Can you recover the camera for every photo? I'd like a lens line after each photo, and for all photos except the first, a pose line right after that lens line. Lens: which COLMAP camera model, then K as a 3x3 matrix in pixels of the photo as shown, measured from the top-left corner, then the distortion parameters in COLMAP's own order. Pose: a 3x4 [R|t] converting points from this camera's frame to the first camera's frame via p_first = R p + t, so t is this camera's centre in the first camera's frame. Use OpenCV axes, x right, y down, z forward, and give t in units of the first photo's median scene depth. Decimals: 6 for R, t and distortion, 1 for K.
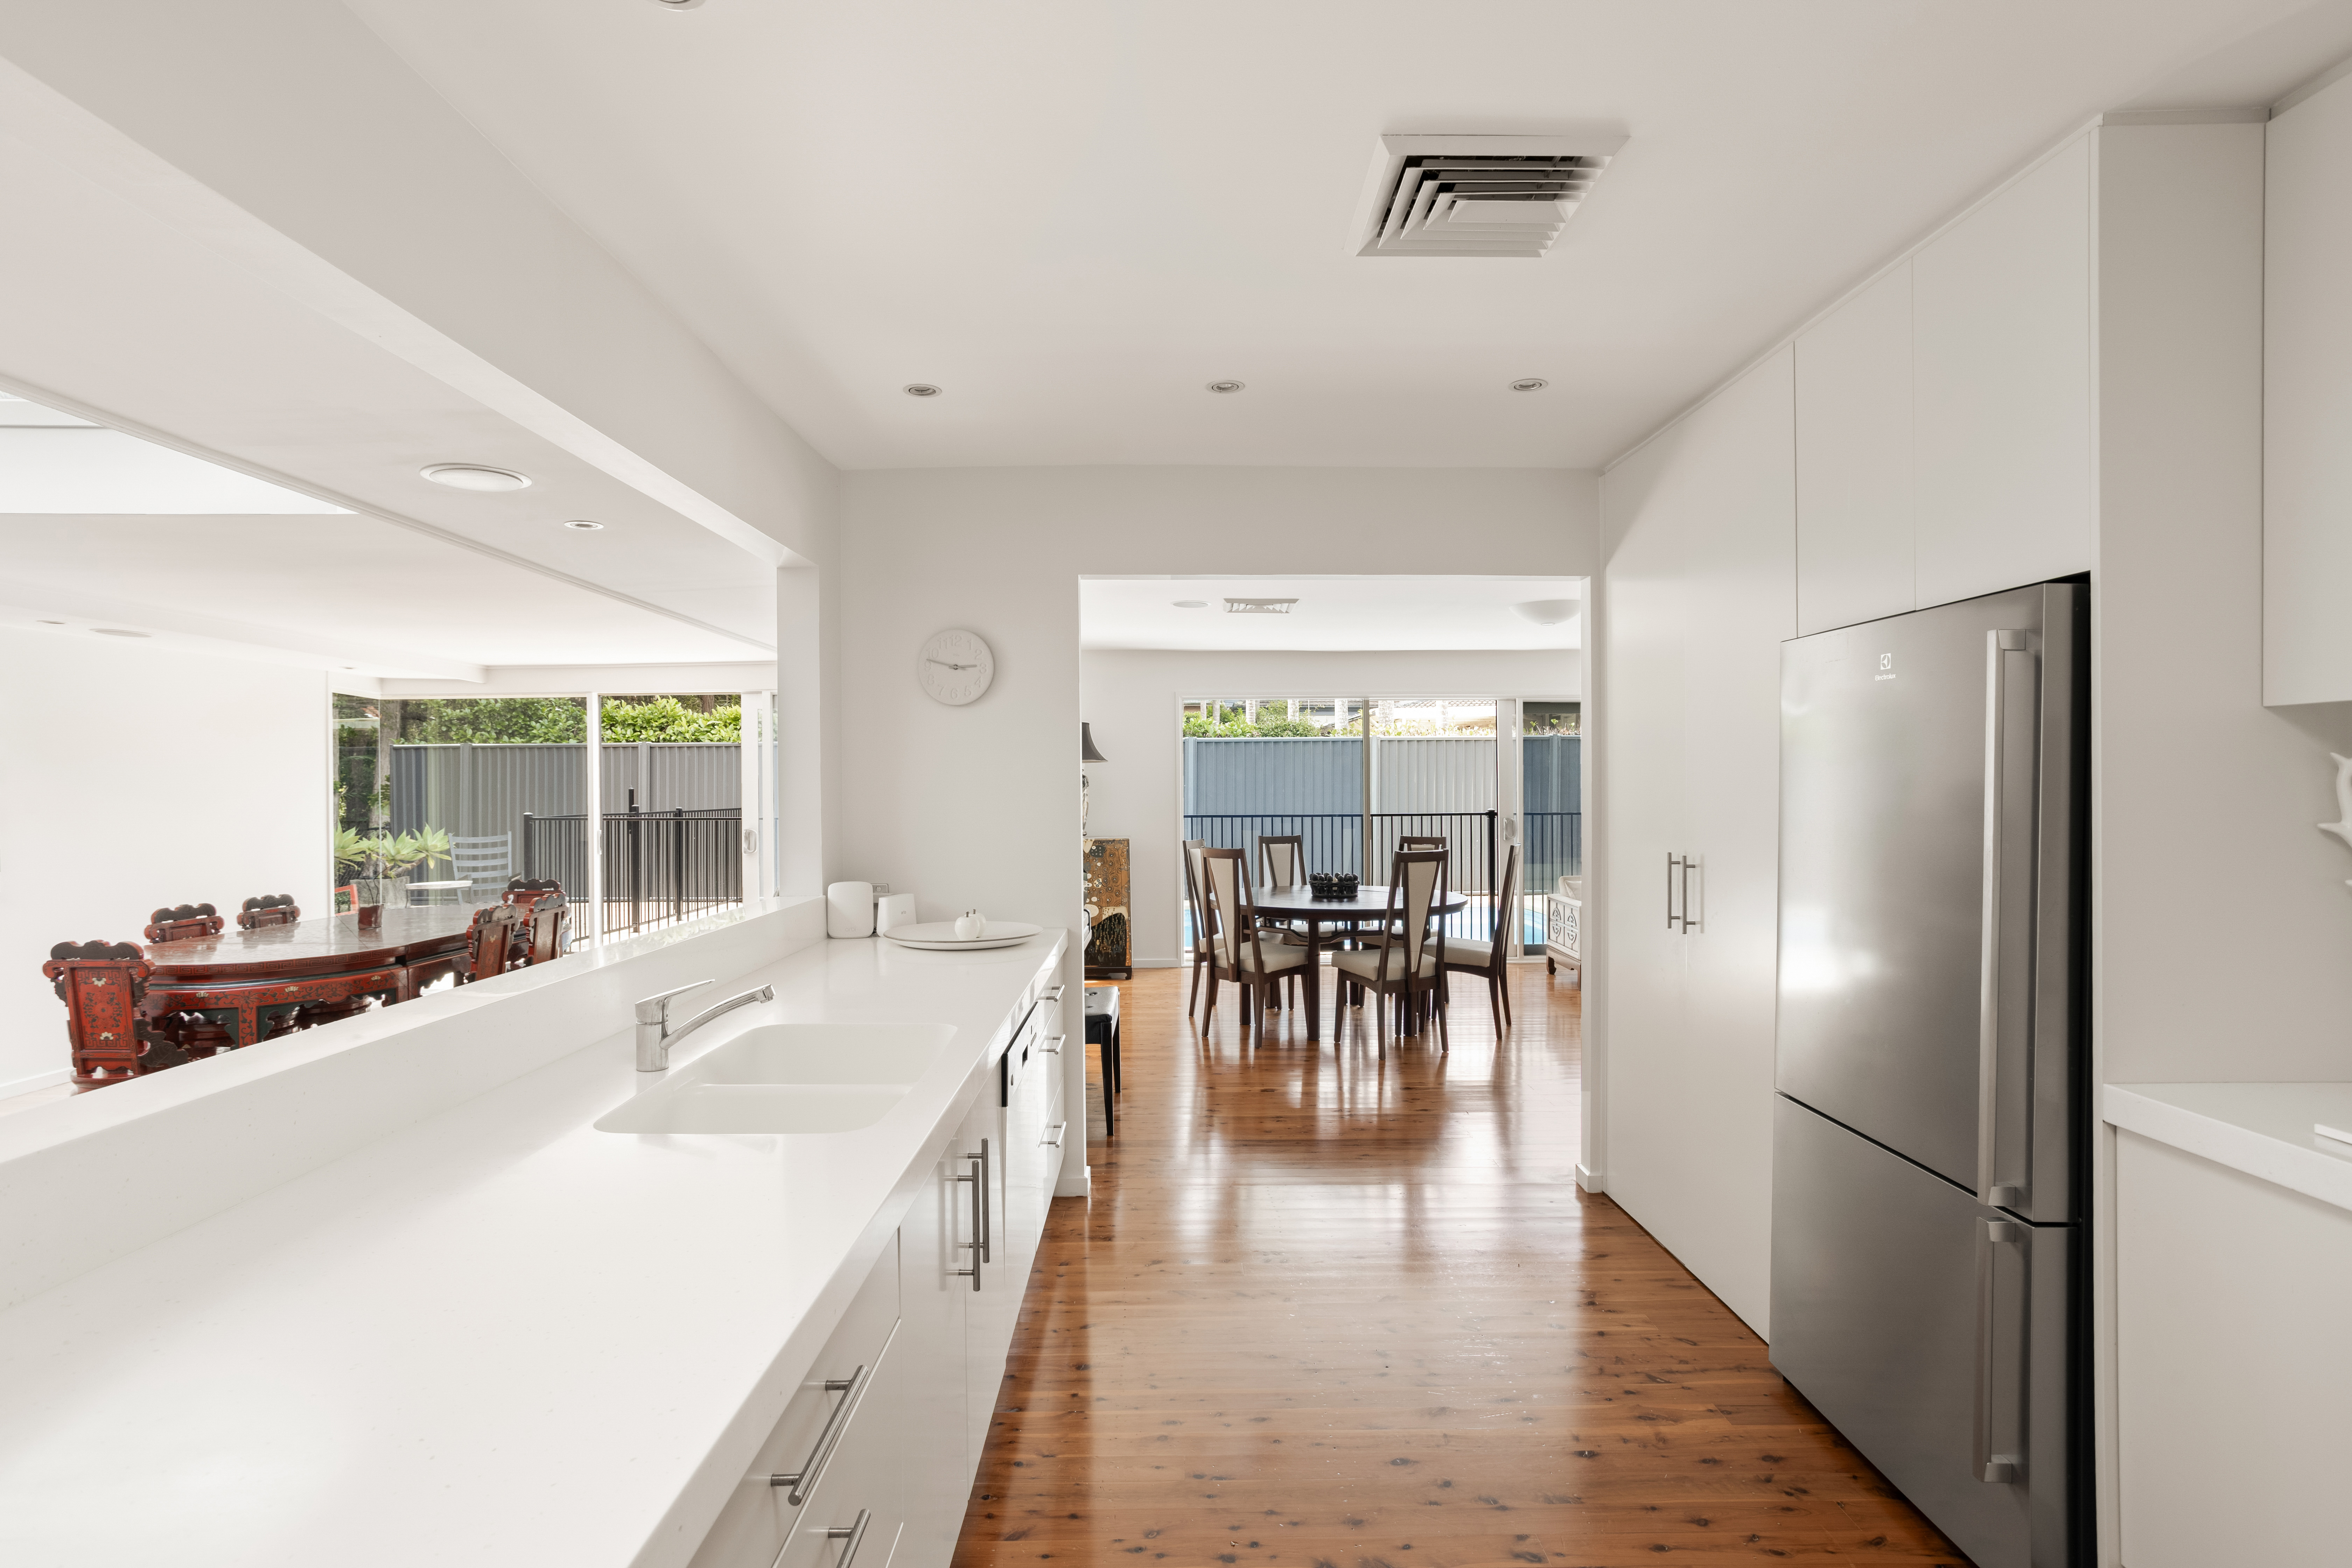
lens RADIAL K [[1143.2, 0, 1181.6], [0, 1143.2, 784.1], [0, 0, 1]] dist [-0.060801, 0.042765]
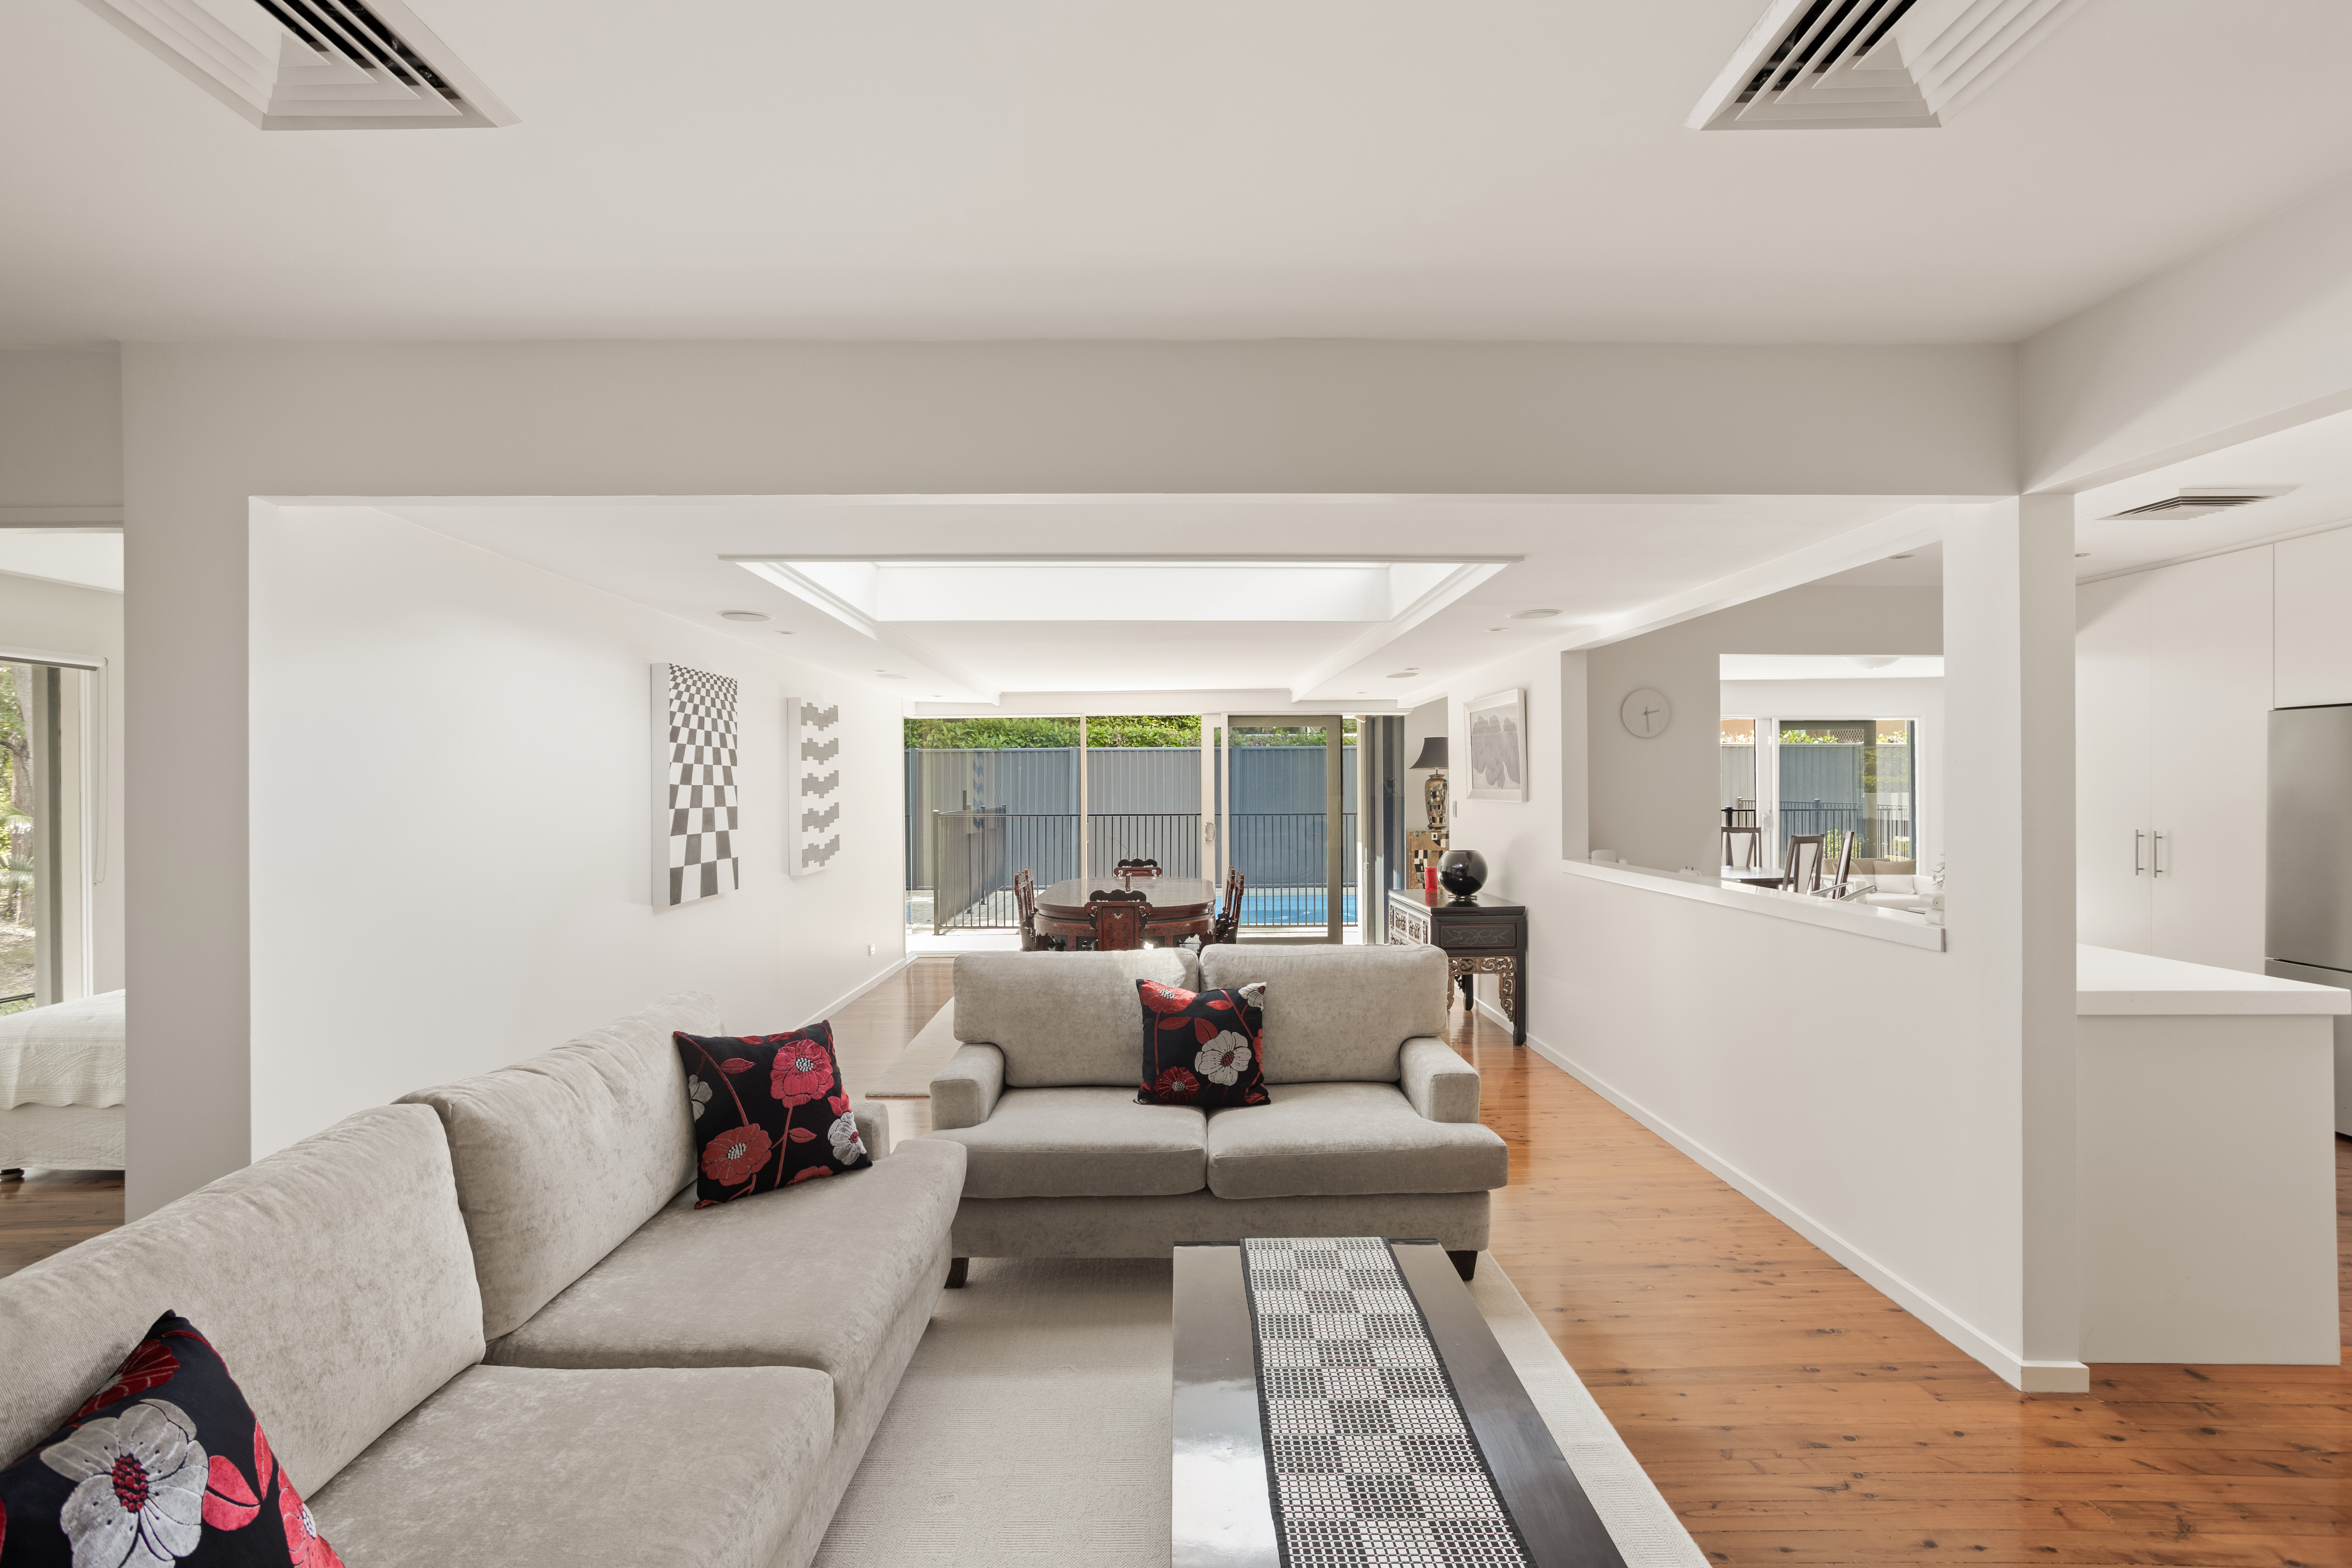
lens RADIAL K [[1143.2, 0, 1181.6], [0, 1143.2, 784.1], [0, 0, 1]] dist [-0.060801, 0.042765]
pose [[0.999998, -0.000160, 0.002106, -1.498409], [0.000161, 1.000000, -0.000663, -0.008063], [-0.002106, 0.000663, 0.999998, -0.978282]]
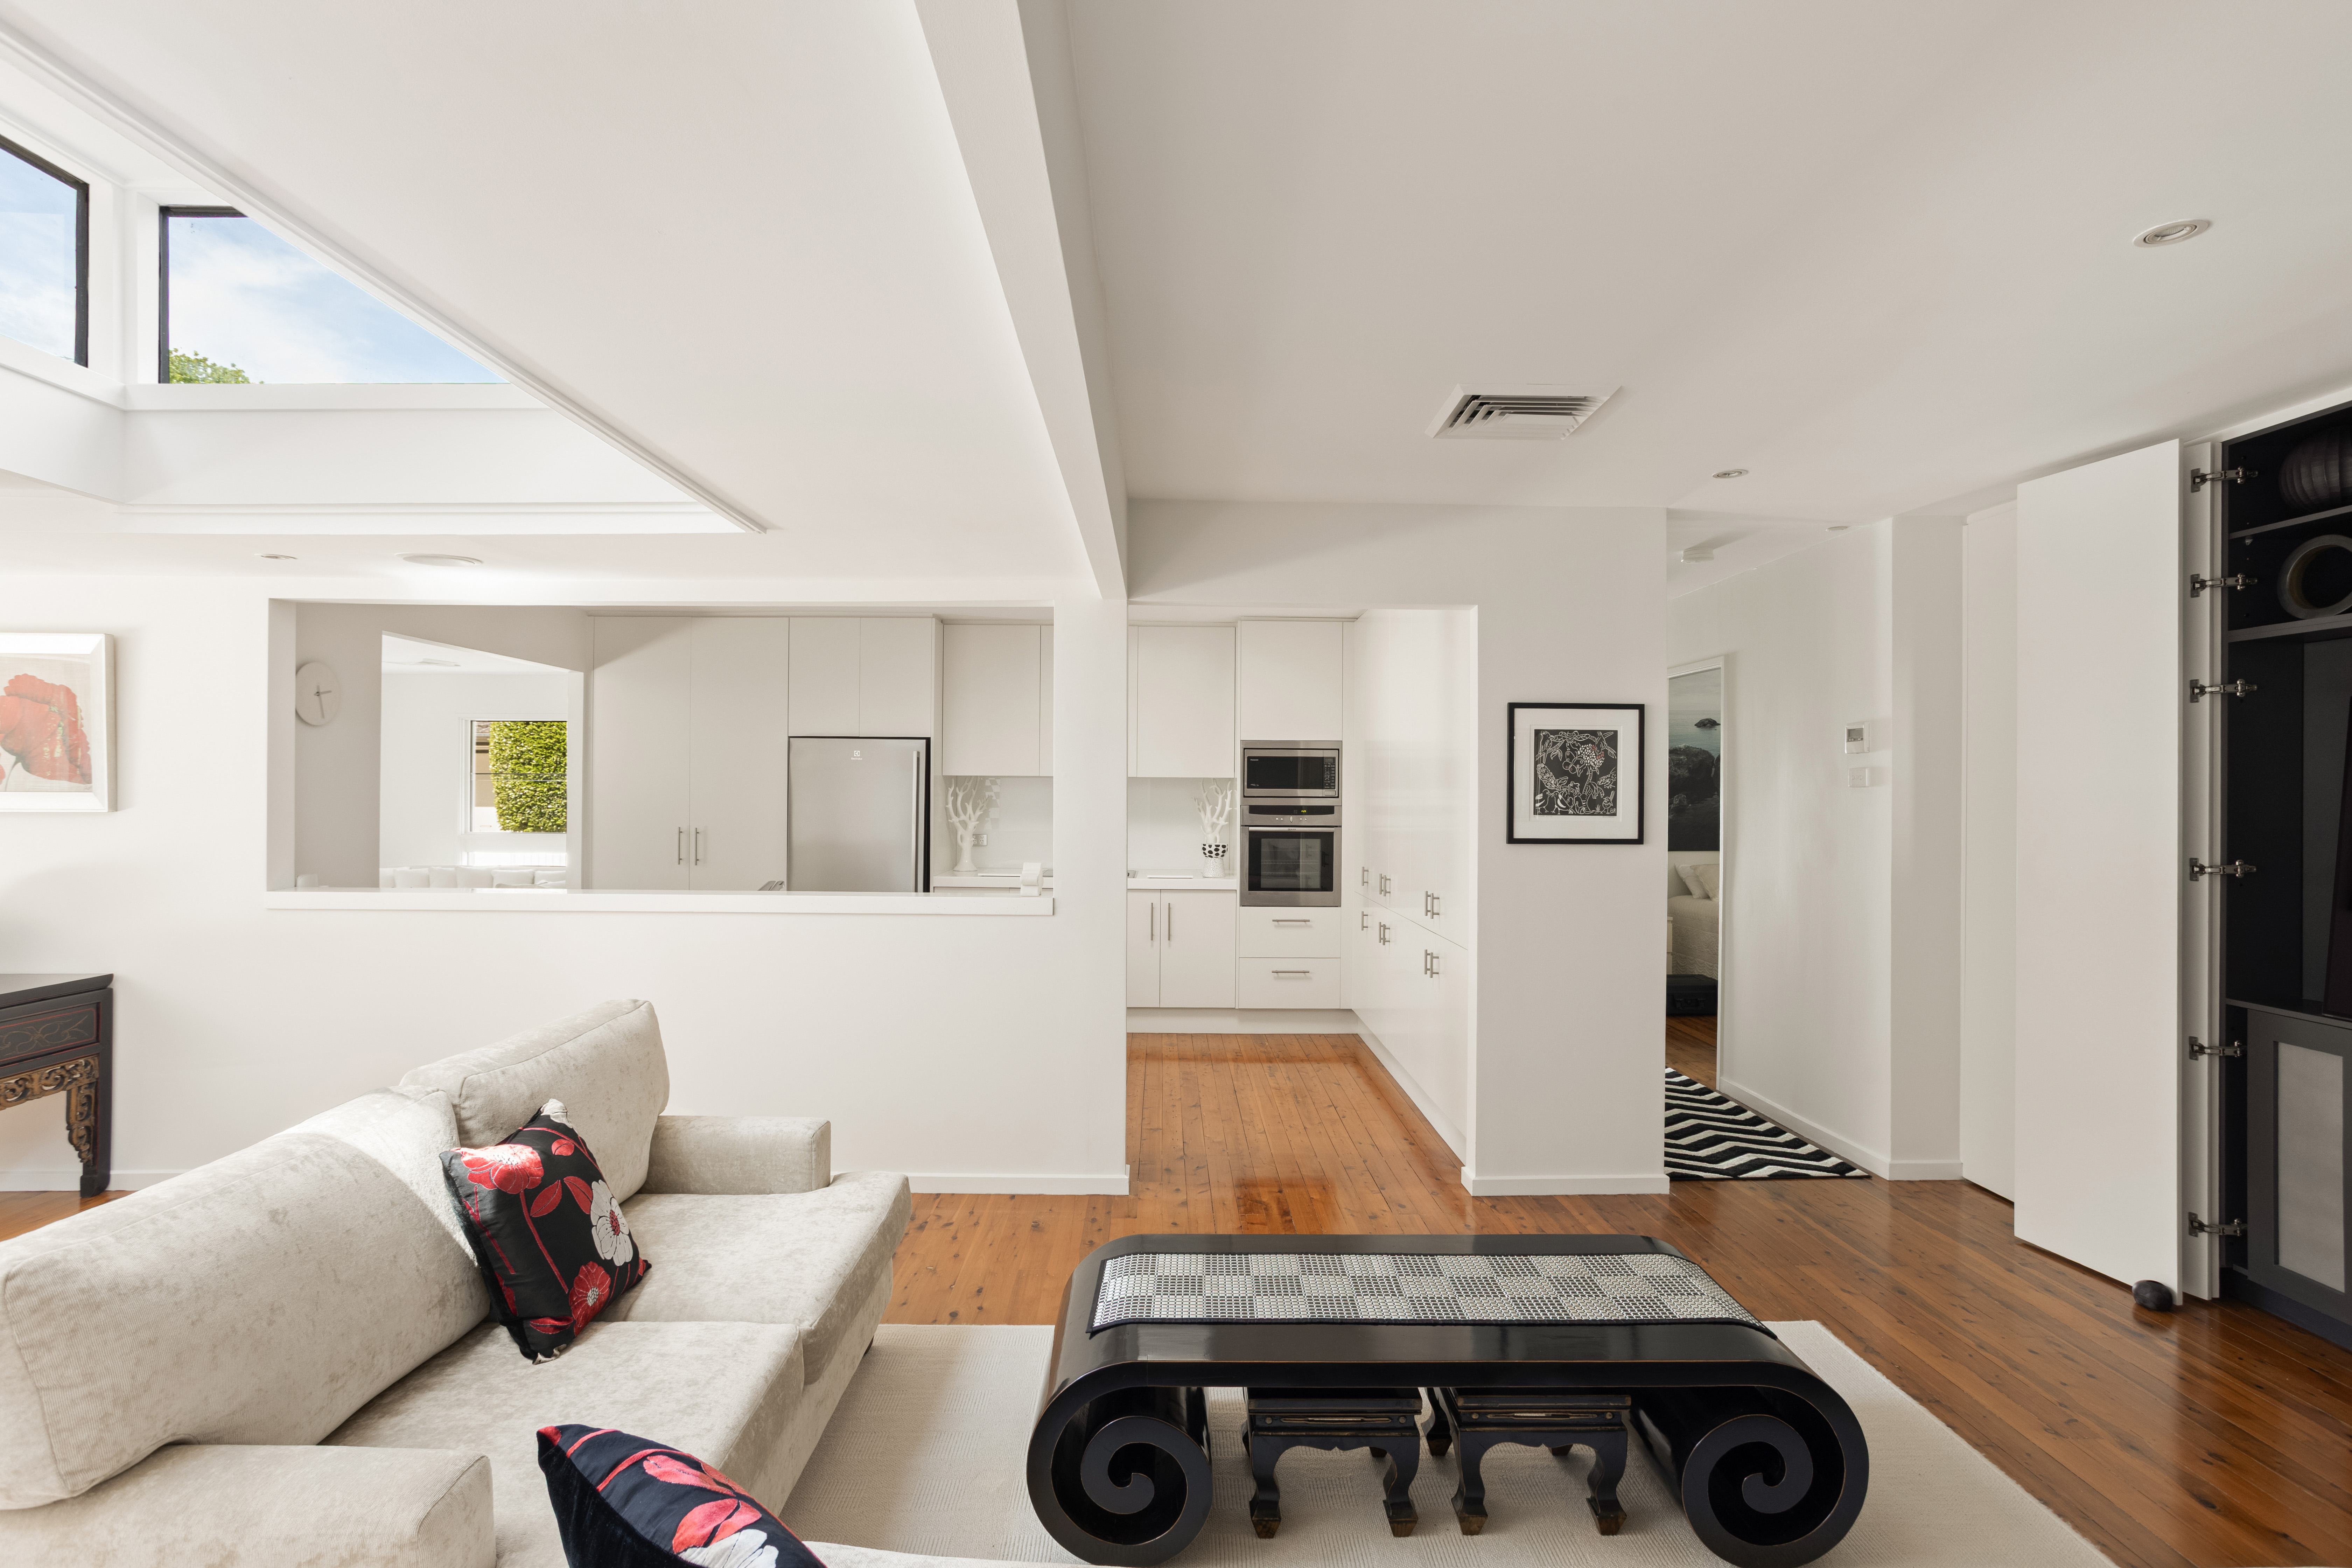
lens RADIAL K [[1143.2, 0, 1181.6], [0, 1143.2, 784.1], [0, 0, 1]] dist [-0.060801, 0.042765]
pose [[0.000722, 0.010009, 0.999950, -2.446009], [-0.006627, 0.999928, -0.010004, -0.003816], [-0.999978, -0.006619, 0.000788, 0.148759]]
